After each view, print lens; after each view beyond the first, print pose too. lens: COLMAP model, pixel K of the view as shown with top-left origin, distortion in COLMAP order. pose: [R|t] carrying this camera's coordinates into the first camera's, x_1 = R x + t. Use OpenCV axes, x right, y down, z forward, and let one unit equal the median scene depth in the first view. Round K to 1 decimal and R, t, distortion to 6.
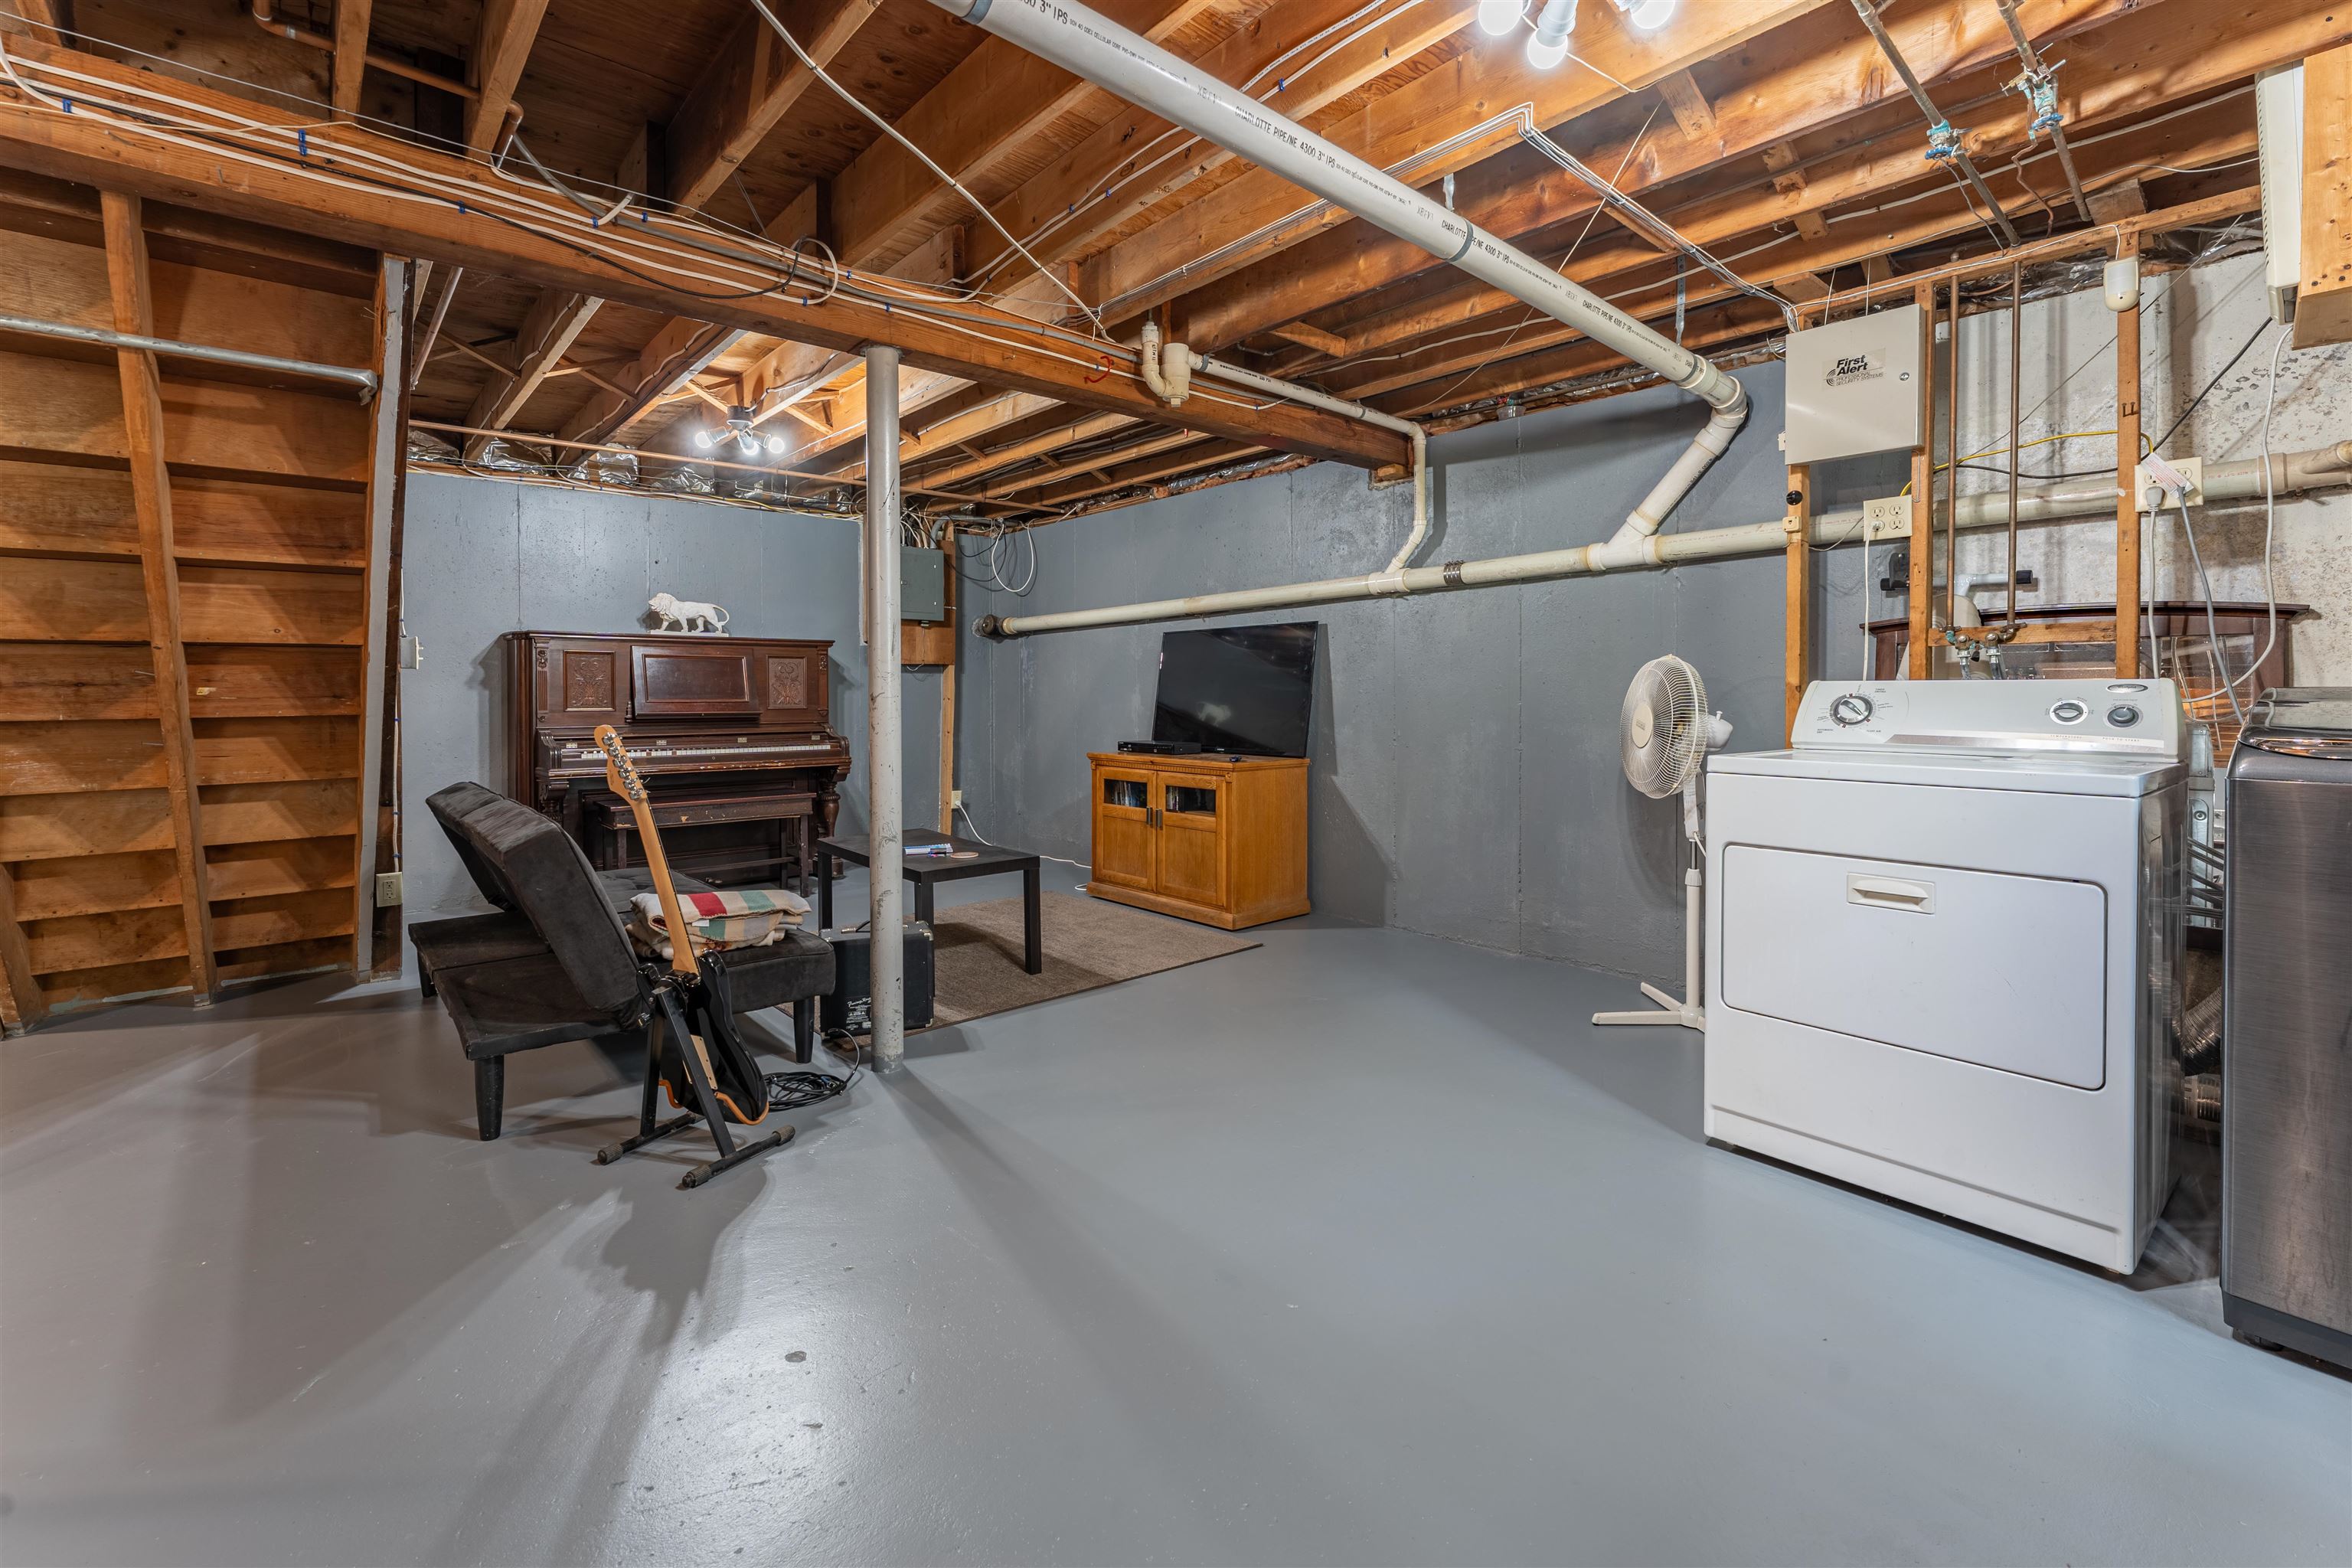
lens RADIAL K [[1000.6, 0, 1214.9], [0, 1000.6, 696.7], [0, 0, 1]] dist [0.000344, 0.000039]
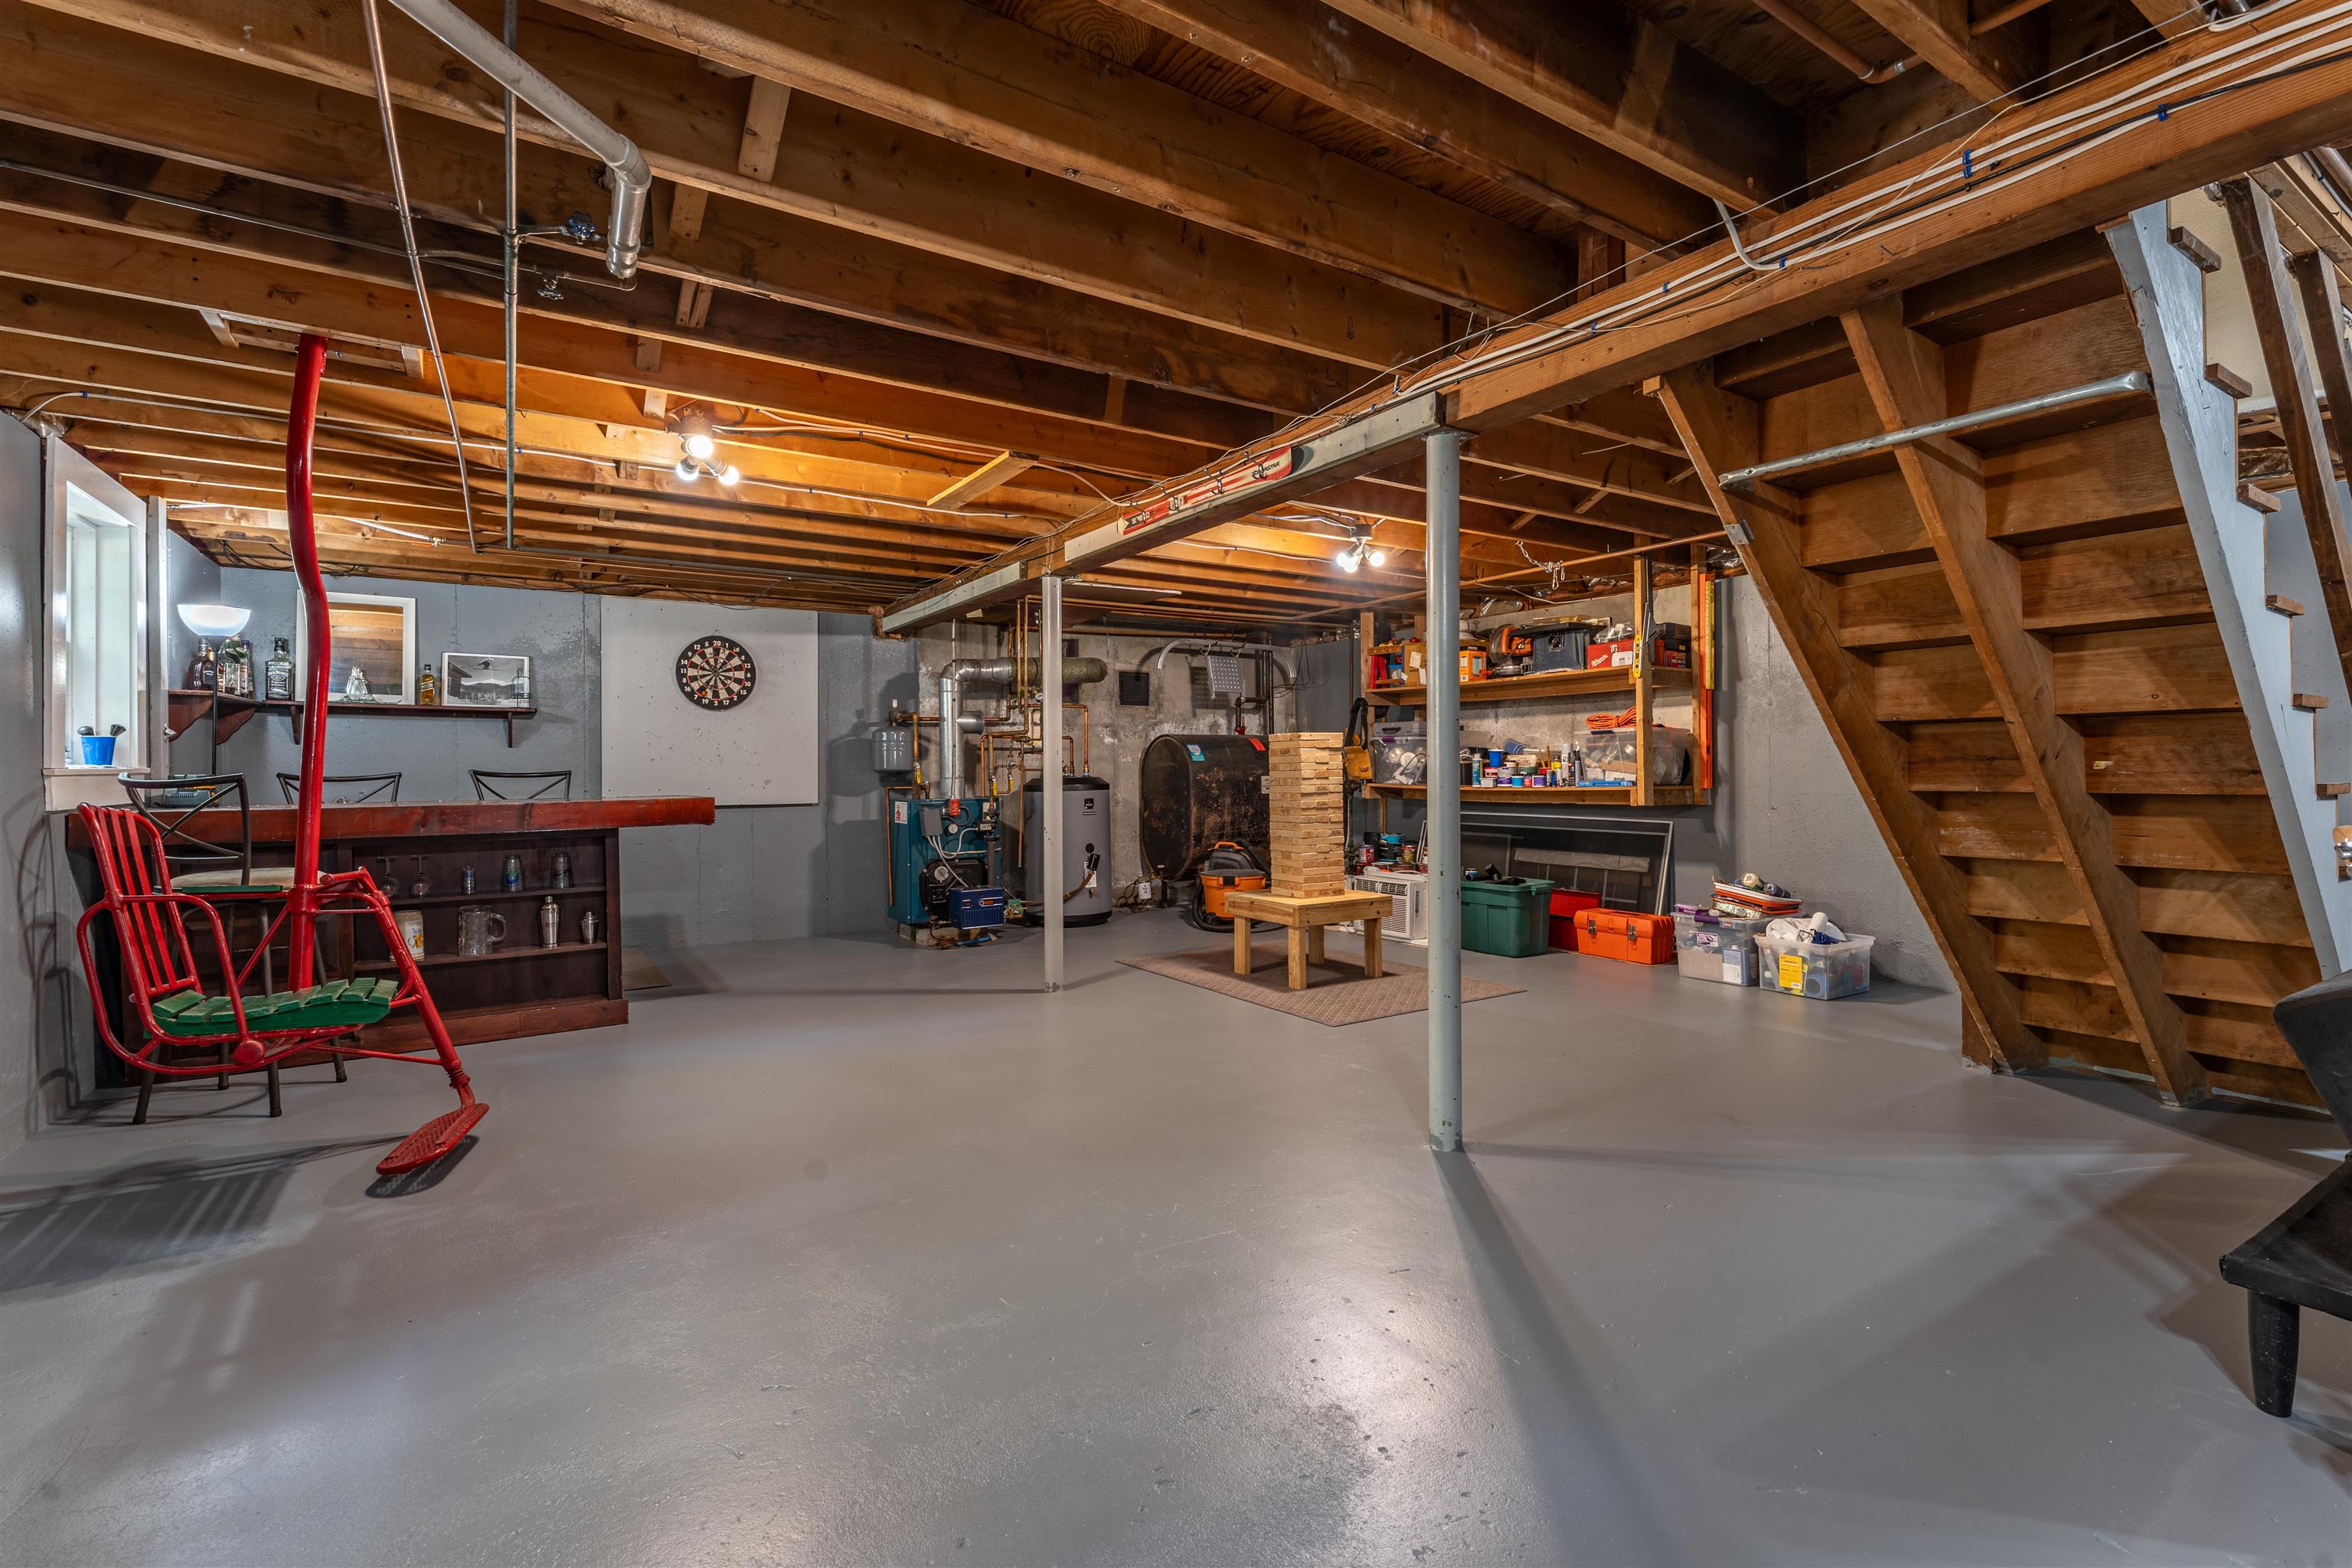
lens RADIAL K [[1026.9, 0, 1175.2], [0, 1026.9, 768.9], [0, 0, 1]] dist [0.000107, 0.000246]
pose [[-0.177101, 0.007984, -0.984160, 0.101157], [-0.003238, 0.999957, 0.008695, -0.008063], [0.984187, 0.004727, -0.177067, 0.342403]]
